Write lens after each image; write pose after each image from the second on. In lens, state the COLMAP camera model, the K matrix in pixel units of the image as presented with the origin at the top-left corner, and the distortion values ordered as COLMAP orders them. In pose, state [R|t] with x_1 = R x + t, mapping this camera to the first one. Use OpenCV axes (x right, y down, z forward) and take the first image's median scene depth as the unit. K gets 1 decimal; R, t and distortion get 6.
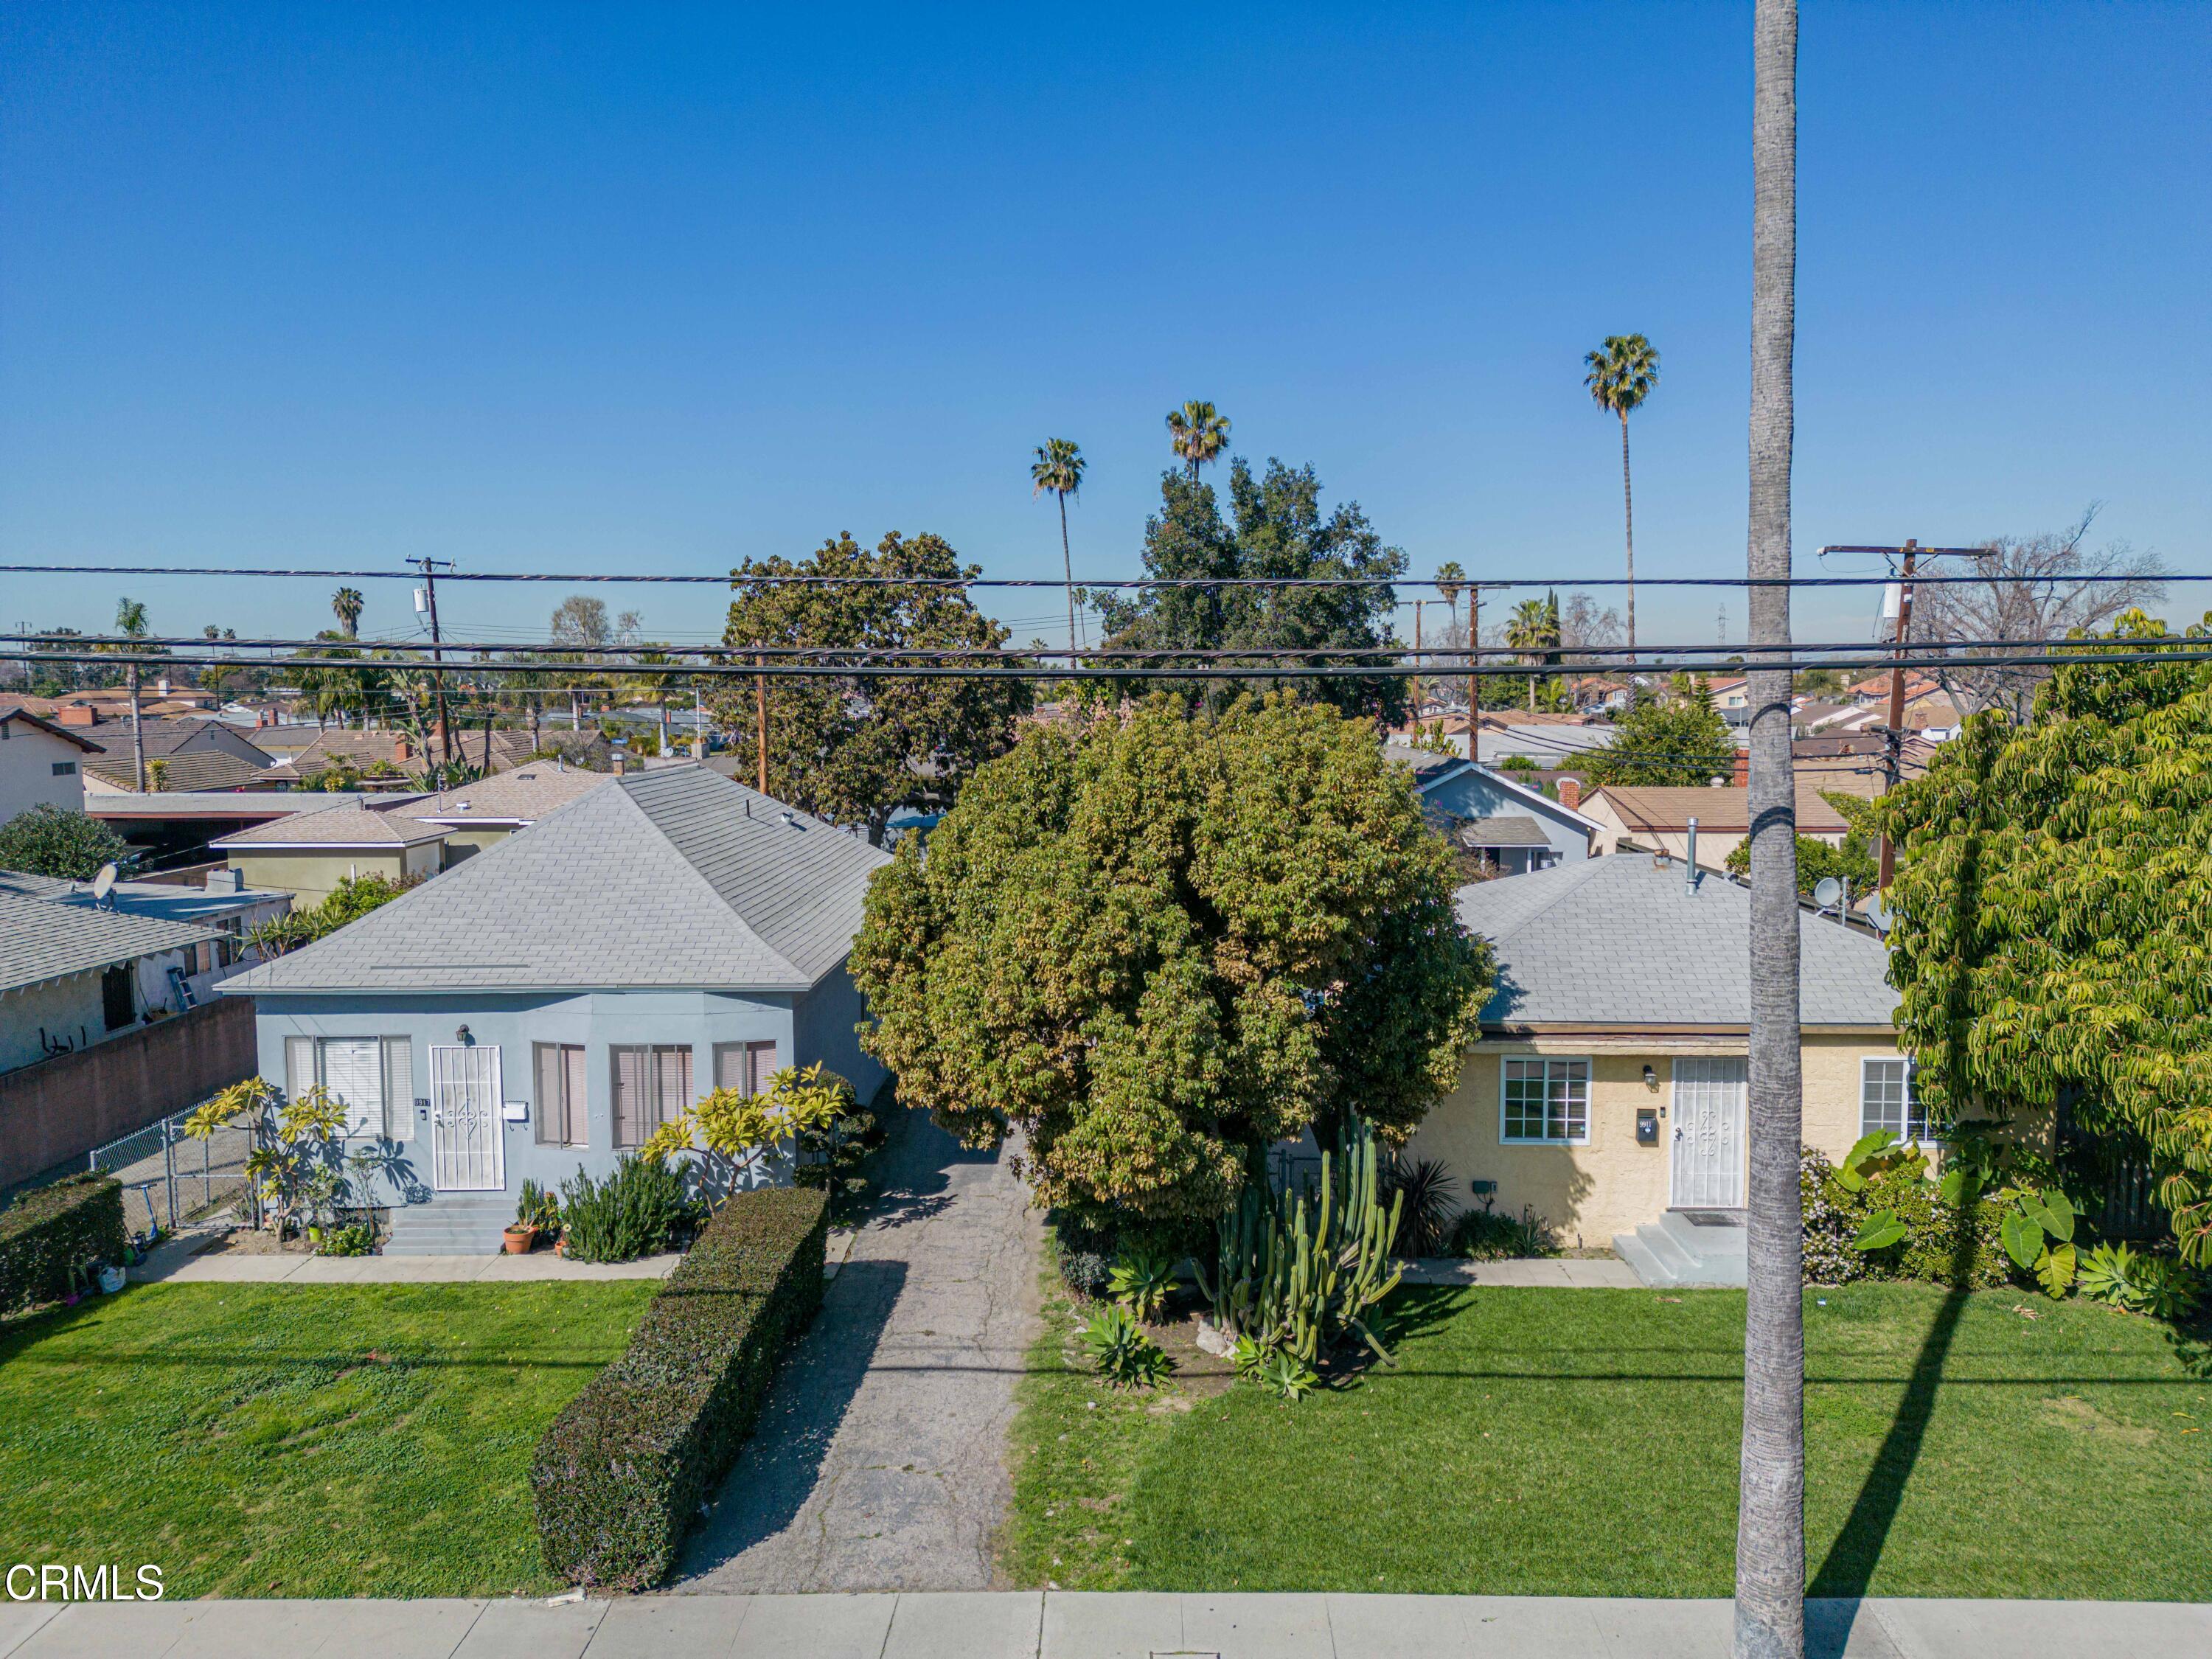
lens RADIAL K [[1539.2, 0, 1111.3], [0, 1539.2, 823.0], [0, 0, 1]] dist [0.038717, -0.018103]
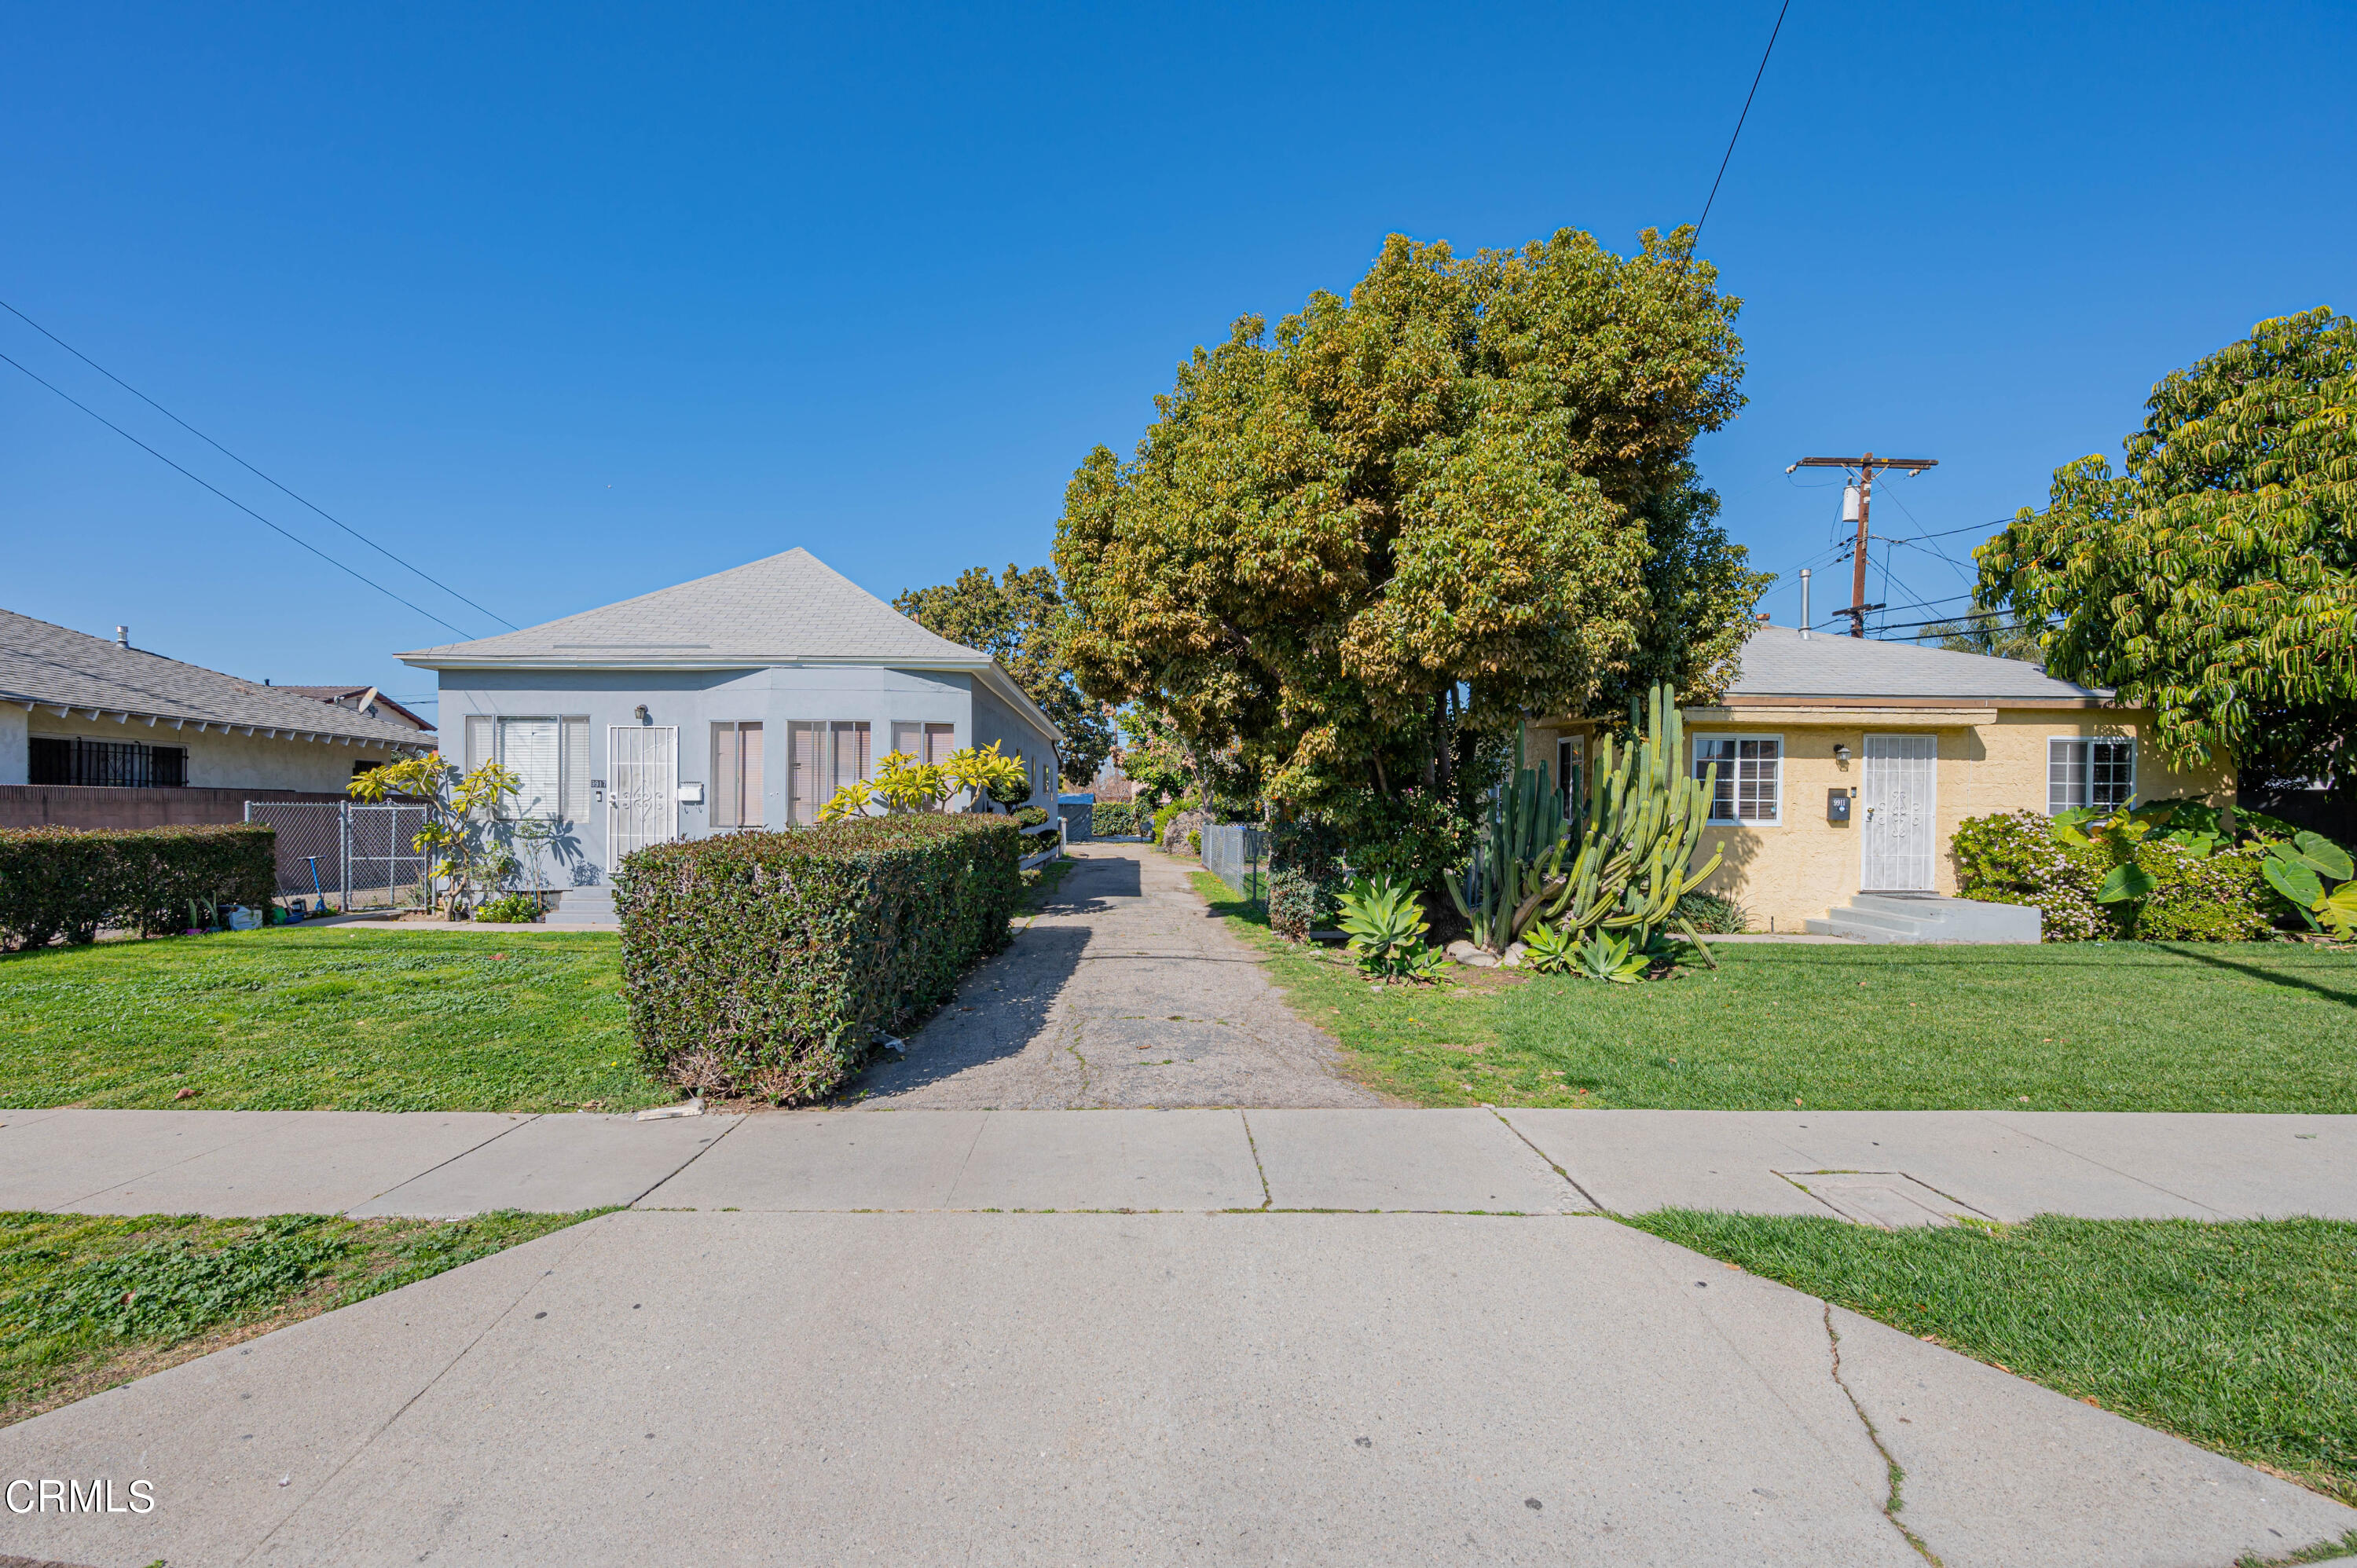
lens RADIAL K [[964.8, 0, 1133.0], [0, 964.8, 828.1], [0, 0, 1]] dist [-0.002549, 0.000621]
pose [[0.999783, 0.012358, 0.016775, -0.115391], [-0.011064, 0.997109, -0.075169, 0.261352], [-0.017656, 0.074967, 0.997030, 0.394151]]
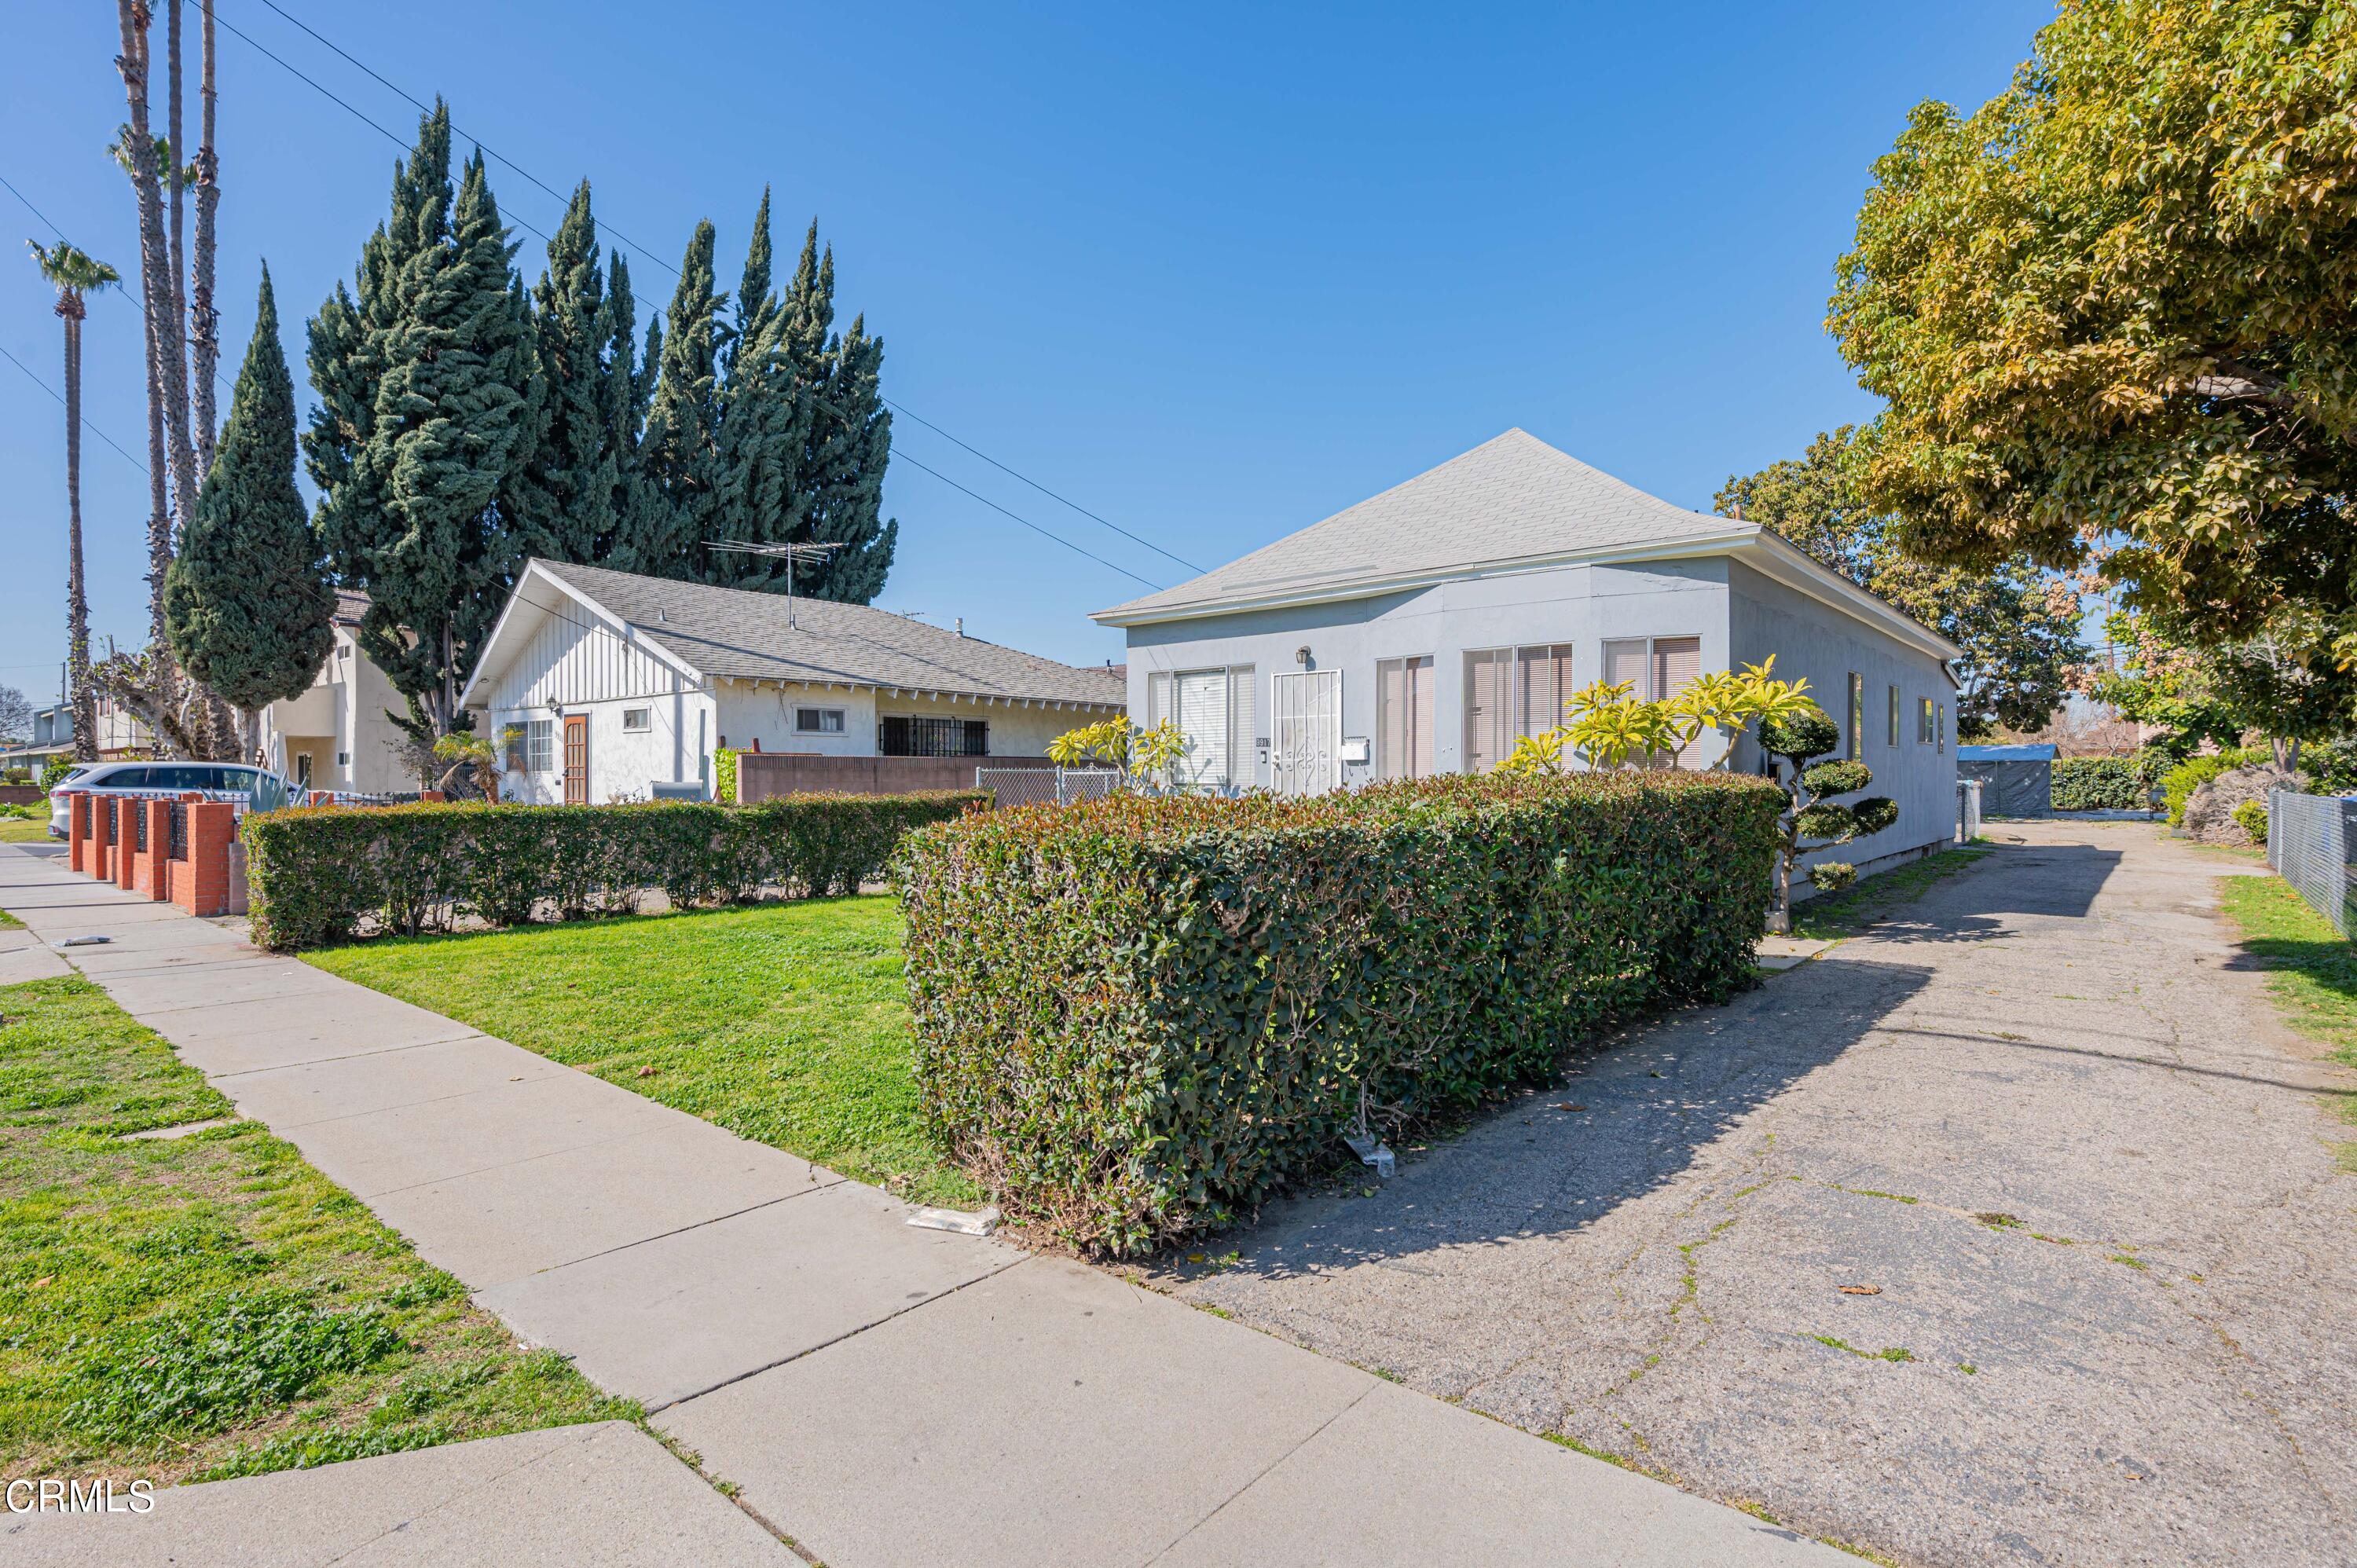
lens RADIAL K [[1142.3, 0, 1175.2], [0, 1142.3, 786.3], [0, 0, 1]] dist [-0.000812, 0.000135]
pose [[0.768665, 0.010454, -0.639566, -0.080790], [-0.060996, 0.996508, -0.057020, 0.253141], [0.636736, 0.082840, 0.766619, 0.507262]]
